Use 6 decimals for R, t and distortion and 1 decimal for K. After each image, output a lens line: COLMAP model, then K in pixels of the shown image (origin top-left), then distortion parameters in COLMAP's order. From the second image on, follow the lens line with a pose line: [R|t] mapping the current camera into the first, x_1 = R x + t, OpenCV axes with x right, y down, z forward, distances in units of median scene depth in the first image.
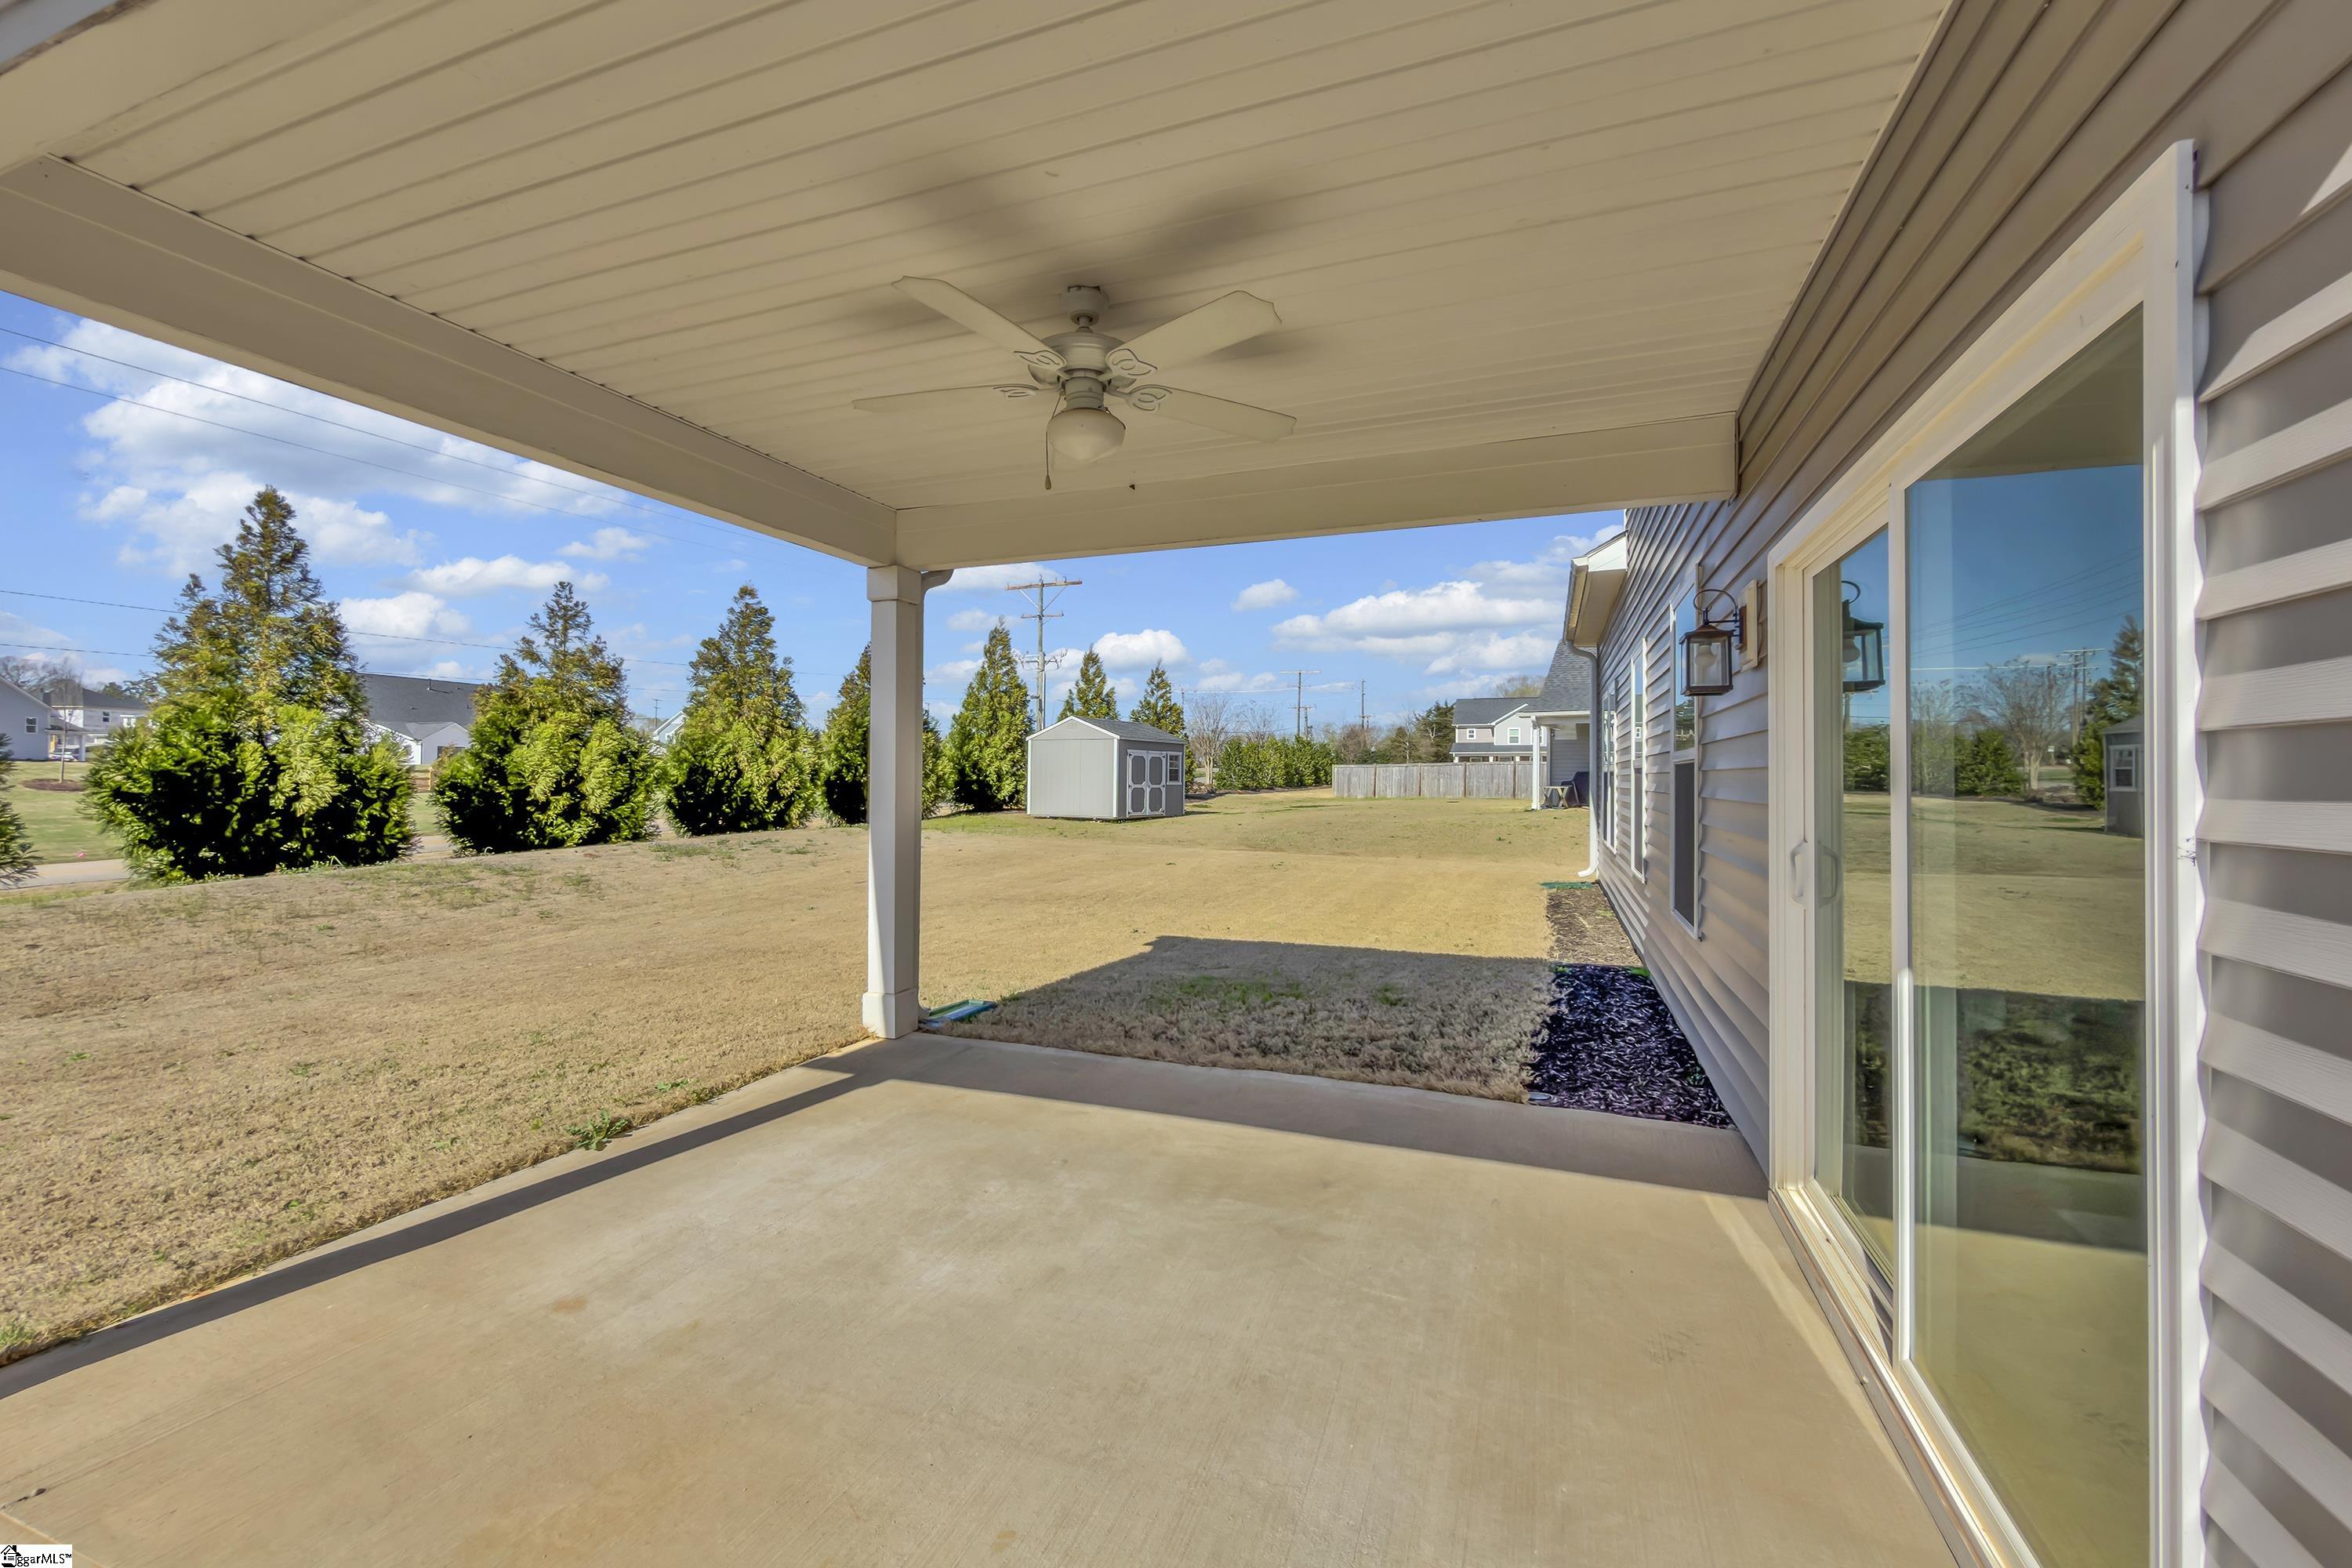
lens RADIAL K [[960.0, 0, 1180.6], [0, 960.0, 772.7], [0, 0, 1]] dist [0.007641, -0.000040]
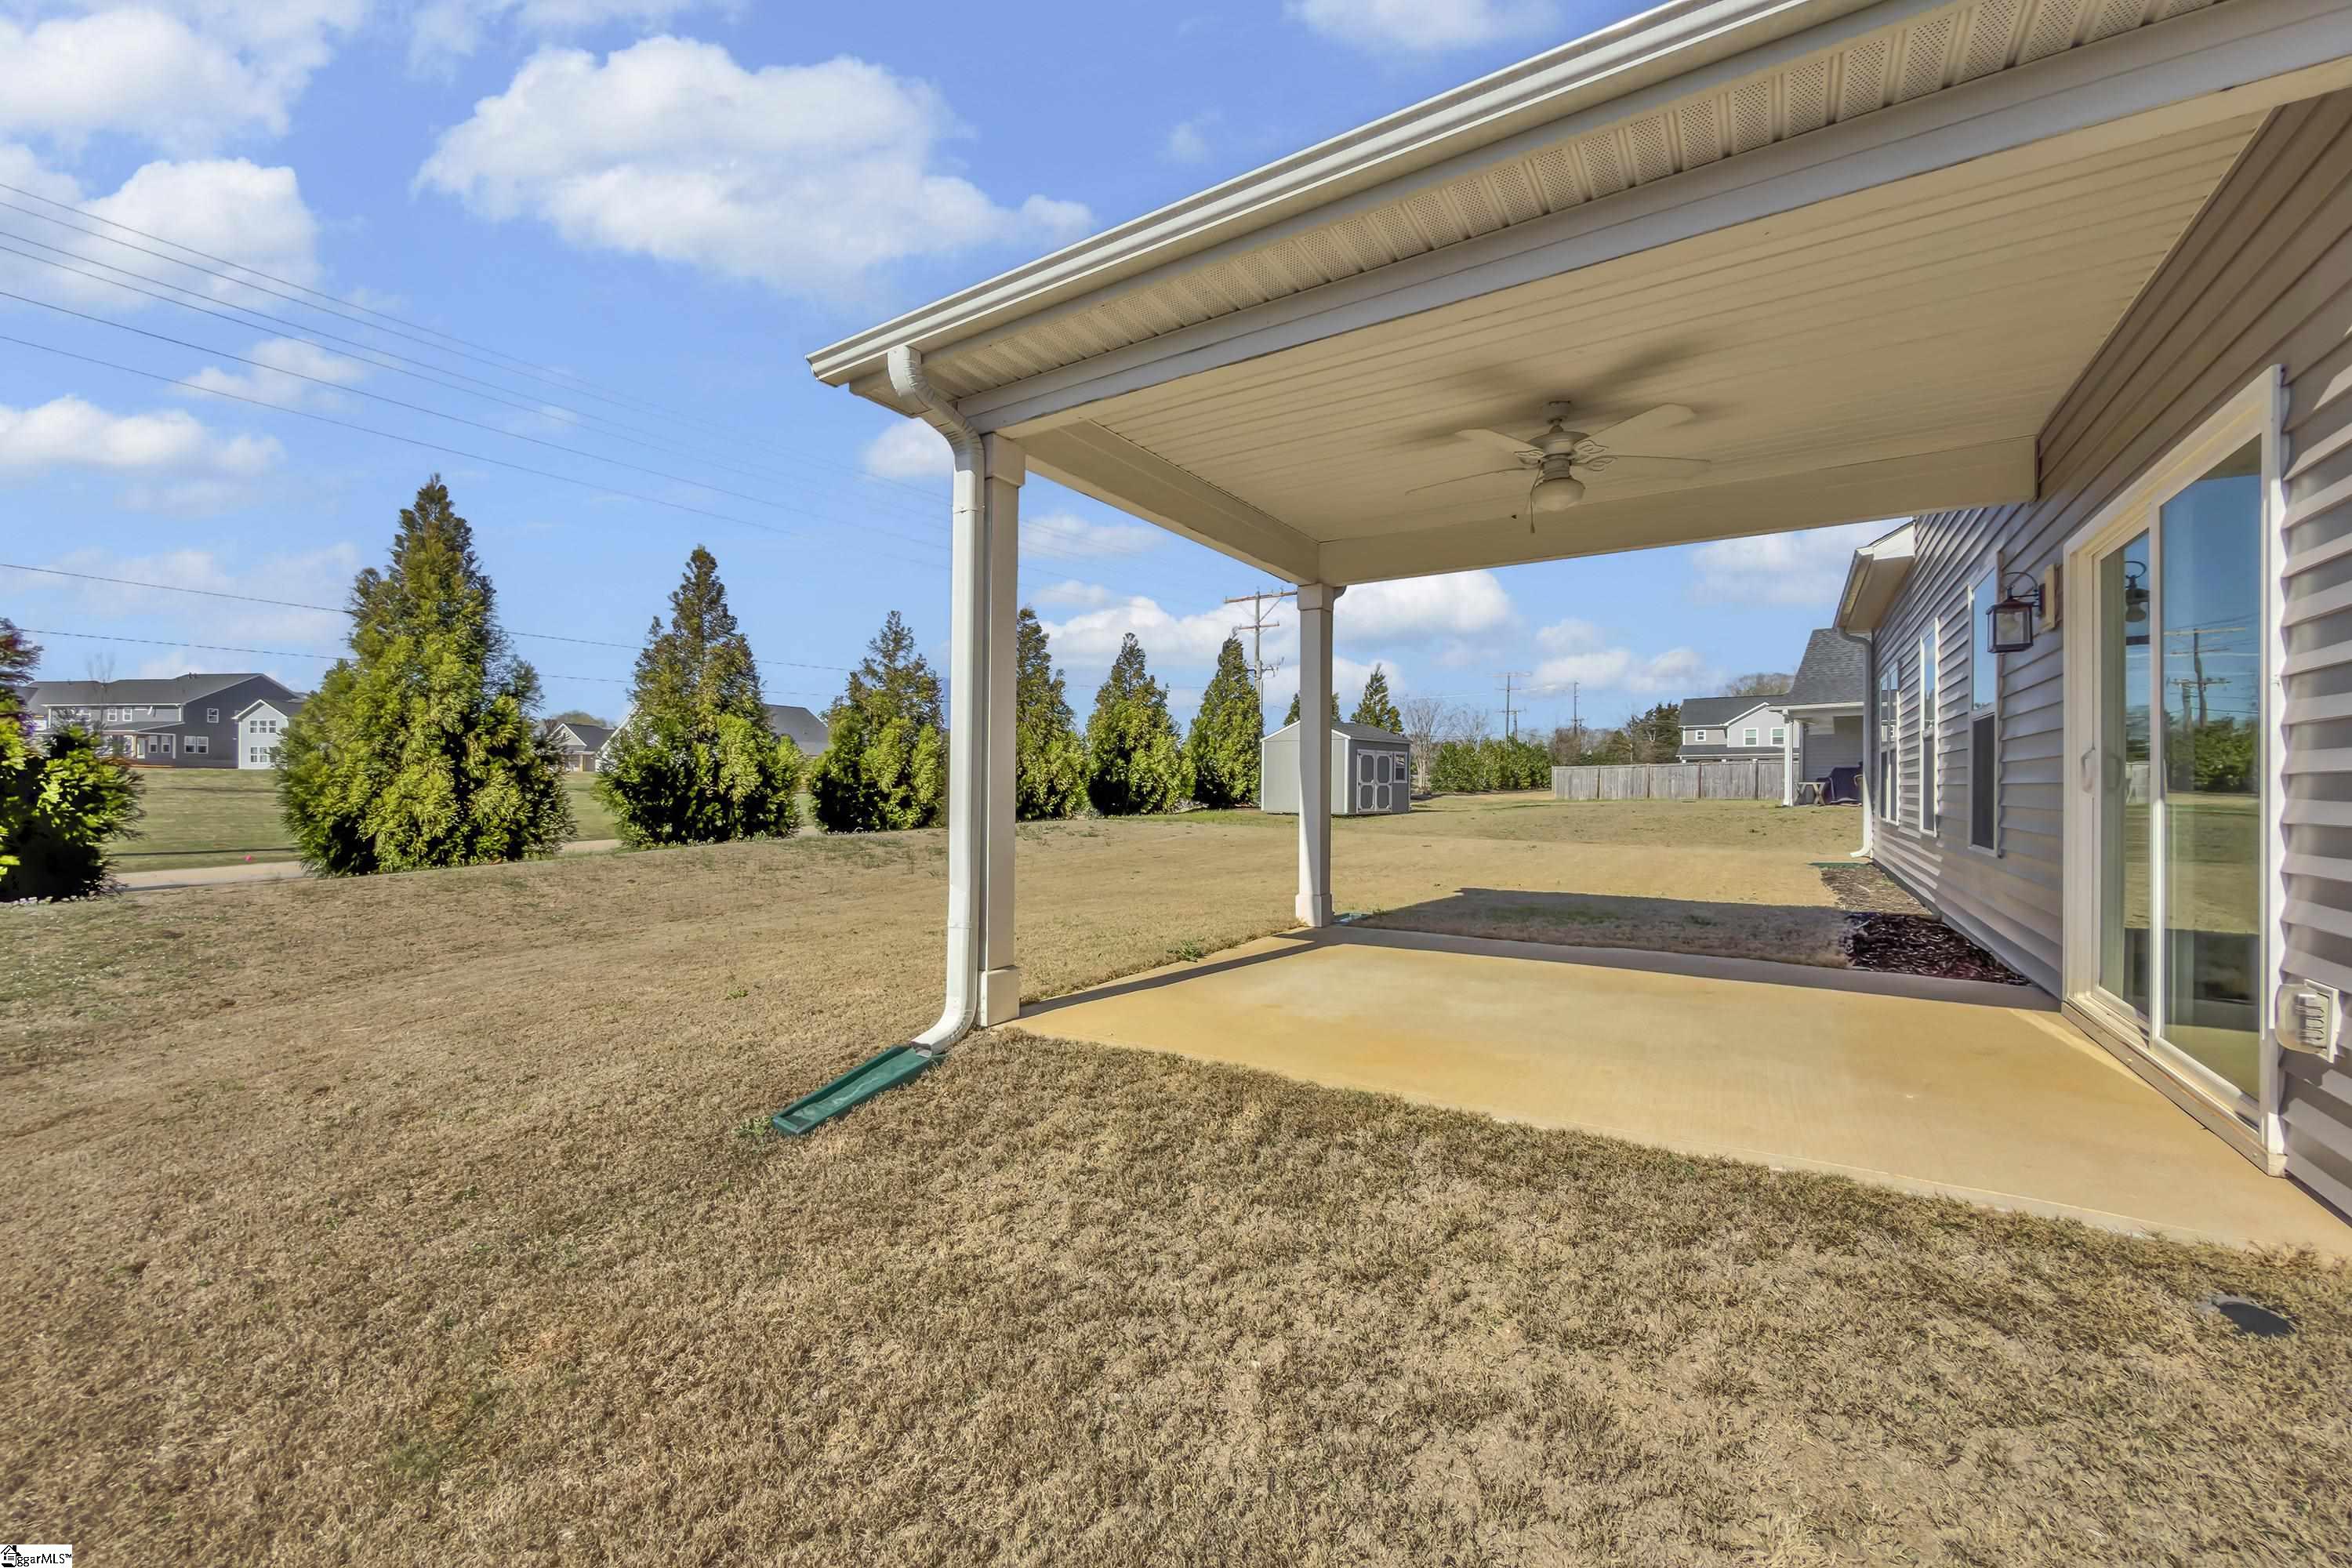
lens RADIAL K [[960.0, 0, 1168.2], [0, 960.0, 791.5], [0, 0, 1]] dist [0.007641, -0.000040]
pose [[0.979282, -0.002056, -0.202491, -0.076693], [0.003693, 0.999963, 0.007709, 0.023220], [0.202468, -0.008297, 0.979254, -0.129486]]
